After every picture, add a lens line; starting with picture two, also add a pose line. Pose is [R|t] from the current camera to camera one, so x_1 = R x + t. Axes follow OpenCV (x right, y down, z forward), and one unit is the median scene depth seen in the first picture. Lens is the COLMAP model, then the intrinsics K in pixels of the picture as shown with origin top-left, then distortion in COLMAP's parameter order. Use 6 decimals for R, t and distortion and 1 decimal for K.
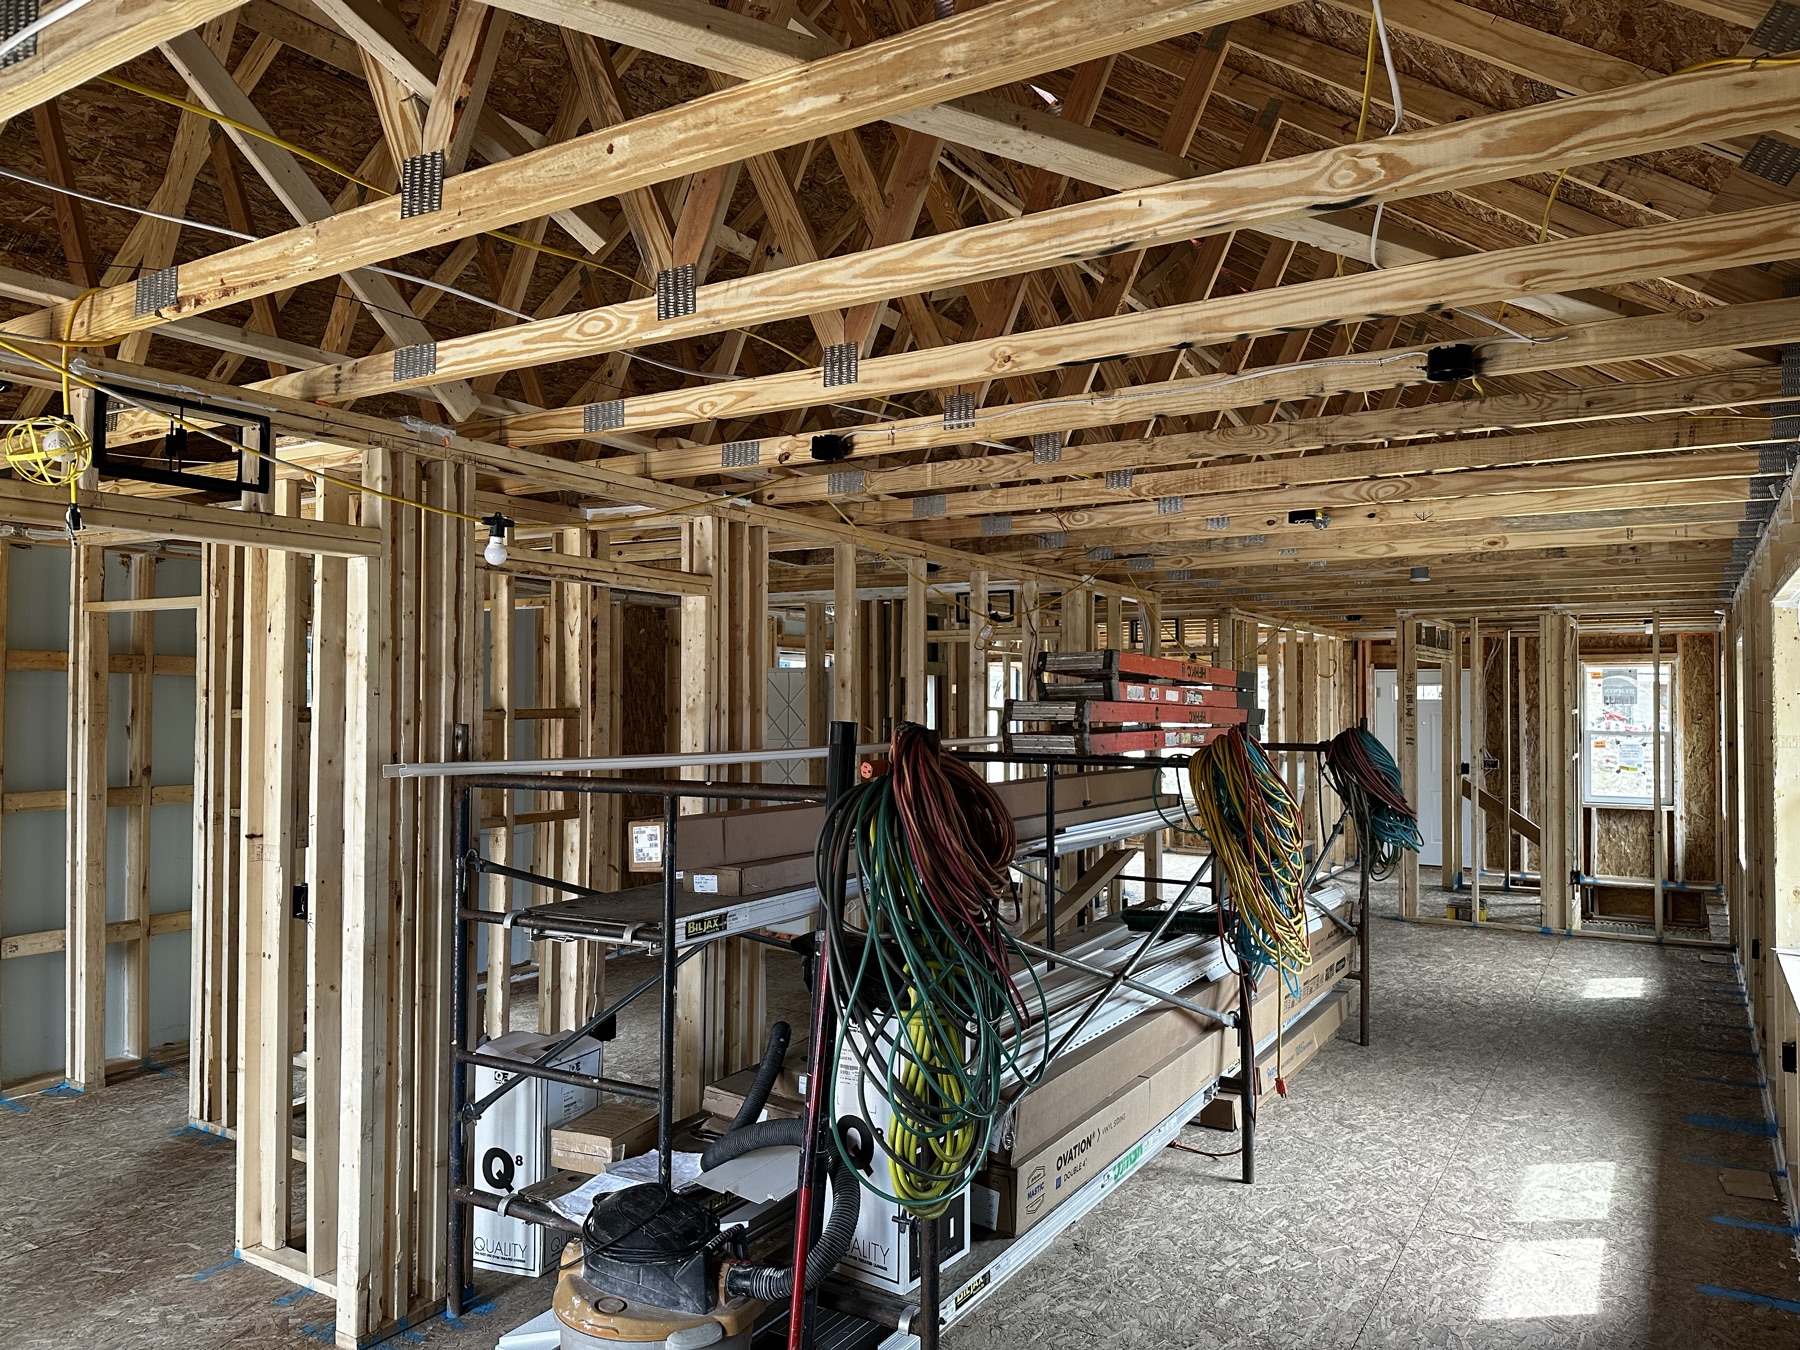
lens RADIAL K [[1271.4, 0, 909.4], [0, 1271.4, 672.7], [0, 0, 1]] dist [-0.025782, -0.004515]
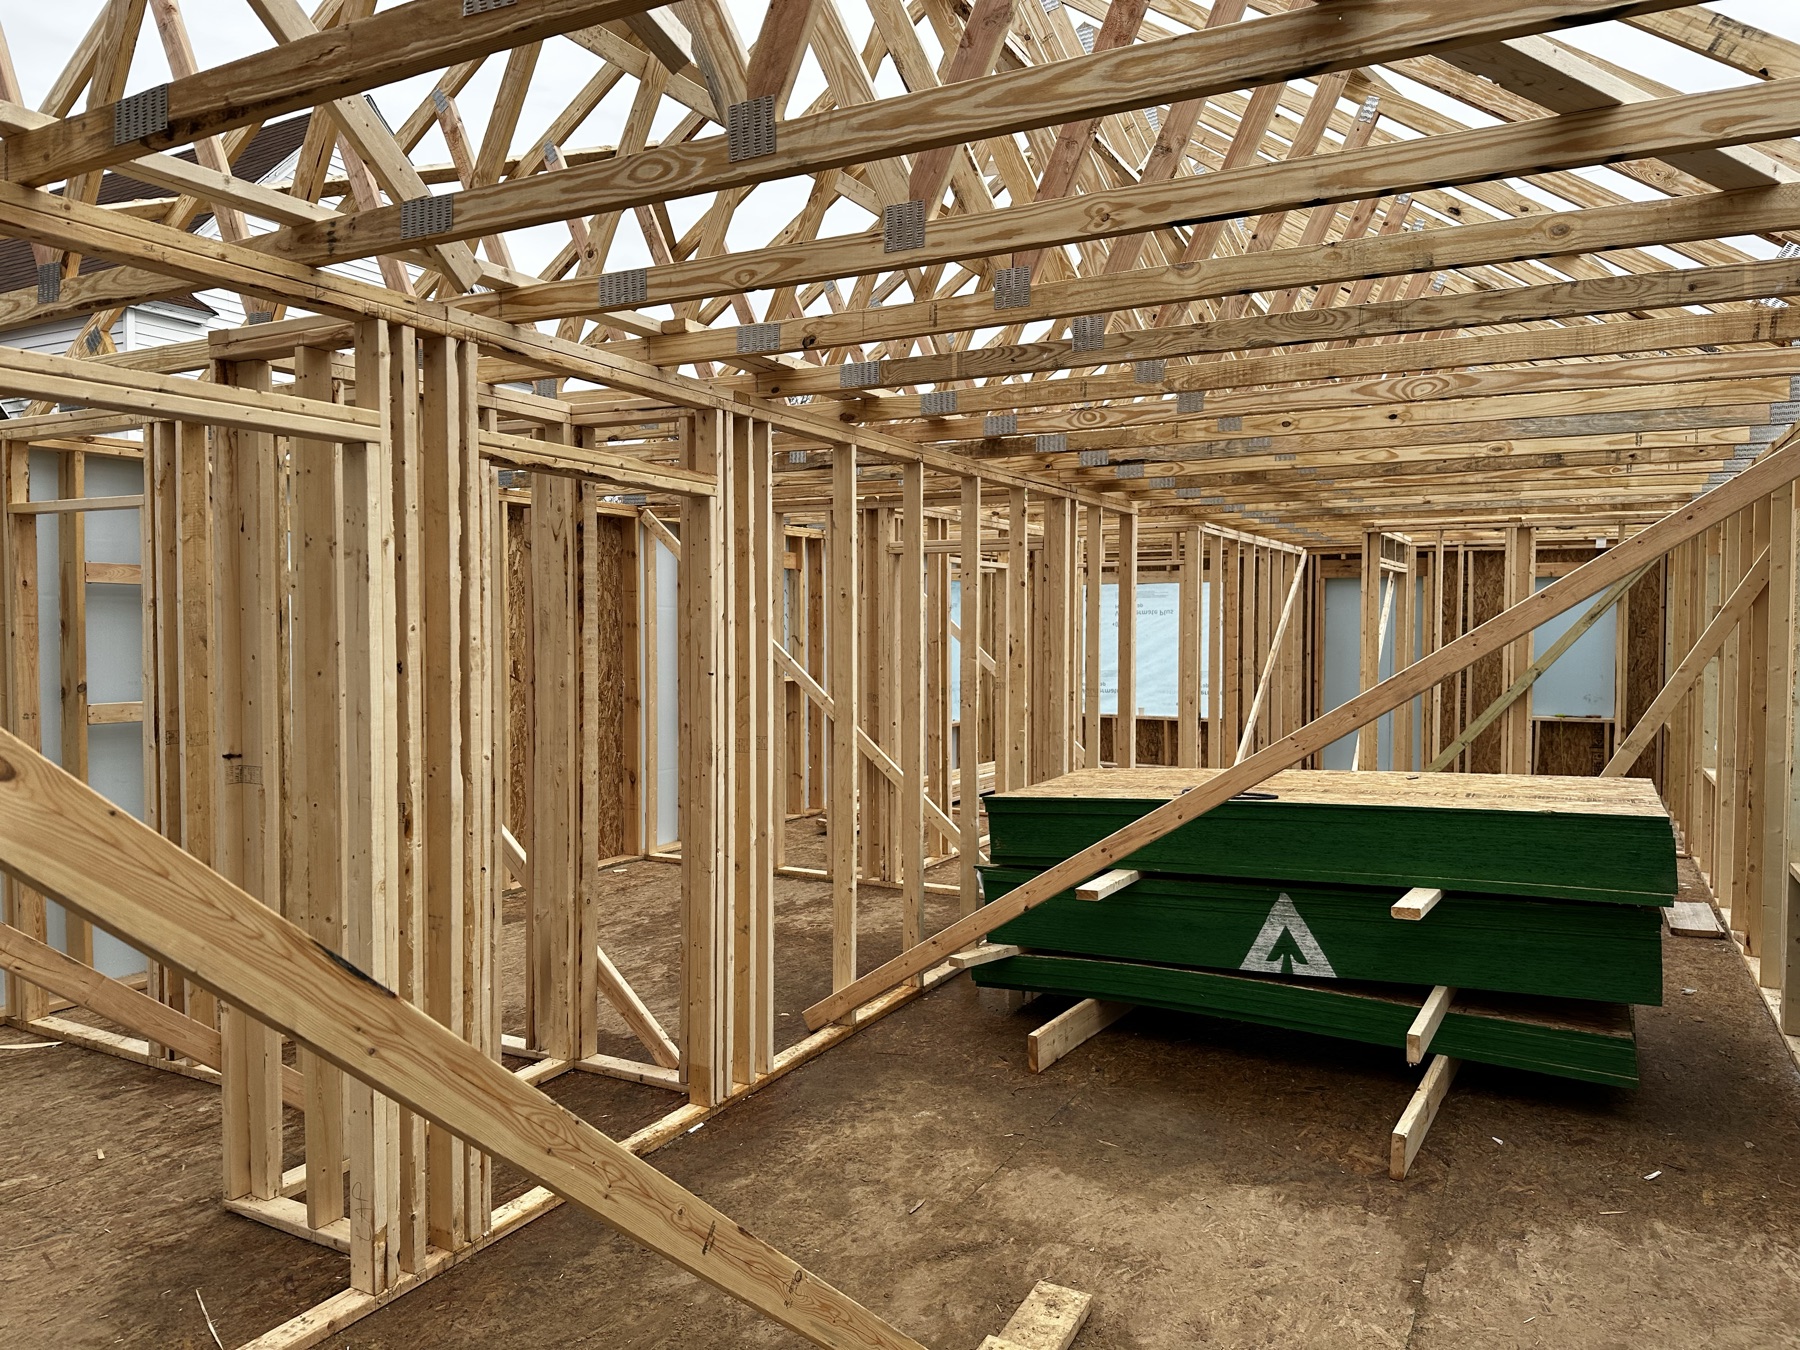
lens RADIAL K [[1271.4, 0, 890.8], [0, 1271.4, 677.2], [0, 0, 1]] dist [-0.025782, -0.004515]
pose [[0.998643, -0.003310, 0.051977, -0.119680], [-0.000236, 0.997680, 0.068073, 0.014567], [-0.052082, -0.067993, 0.996325, 0.092145]]
